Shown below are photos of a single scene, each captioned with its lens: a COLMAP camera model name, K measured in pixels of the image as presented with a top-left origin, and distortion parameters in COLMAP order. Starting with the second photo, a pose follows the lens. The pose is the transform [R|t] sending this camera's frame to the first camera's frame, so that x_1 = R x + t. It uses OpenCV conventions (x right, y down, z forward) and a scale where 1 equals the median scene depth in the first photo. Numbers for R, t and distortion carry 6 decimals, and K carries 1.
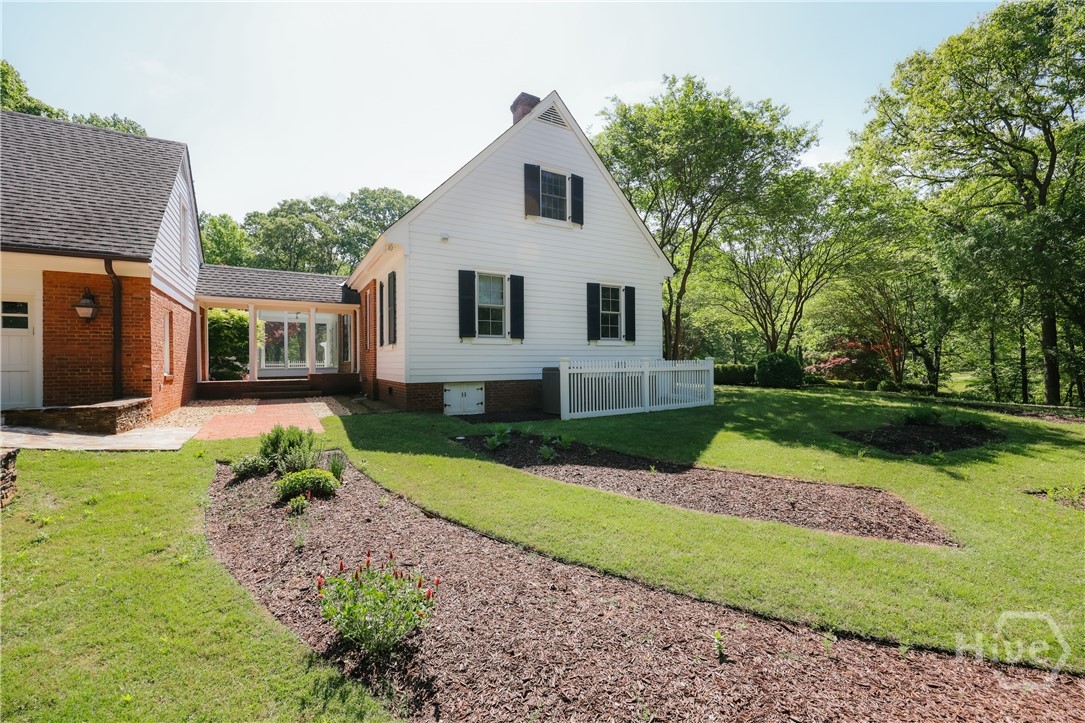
lens RADIAL K [[453.6, 0, 542.5], [0, 453.6, 361.5], [0, 0, 1]] dist [-0.000387, -0.000052]
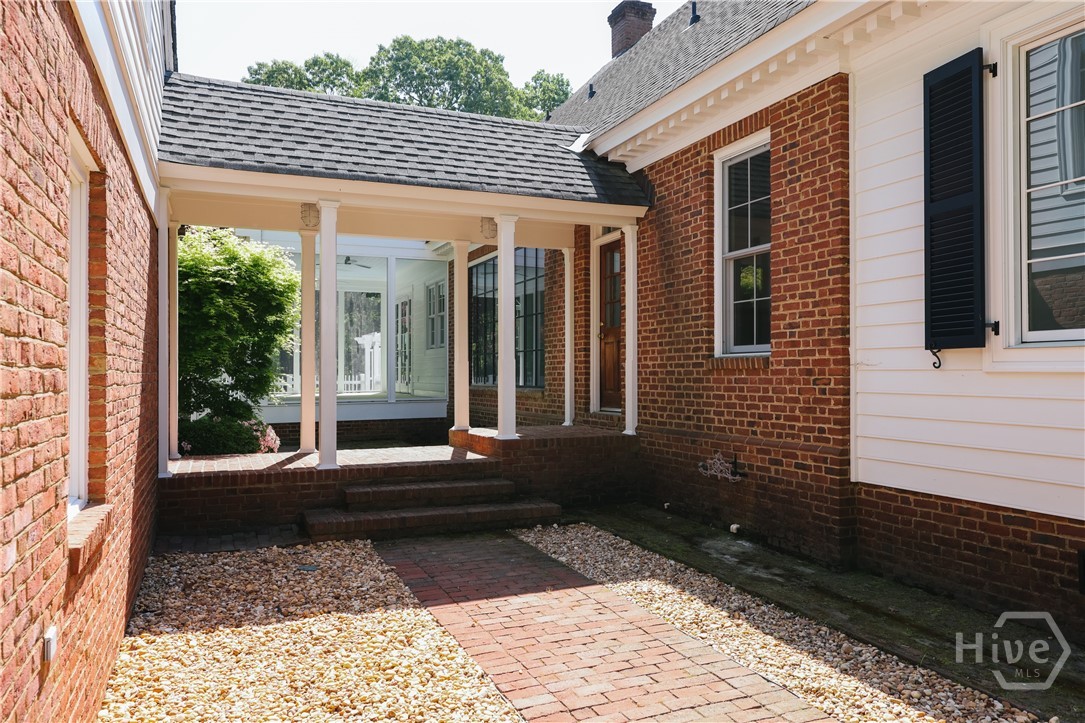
lens RADIAL K [[772.0, 0, 543.6], [0, 772.0, 333.5], [0, 0, 1]] dist [0.001195, 0.000069]
pose [[0.993465, -0.001863, -0.114120, -0.509928], [-0.003111, 0.999053, -0.043389, -0.023828], [0.114093, 0.043461, 0.992519, 0.600123]]
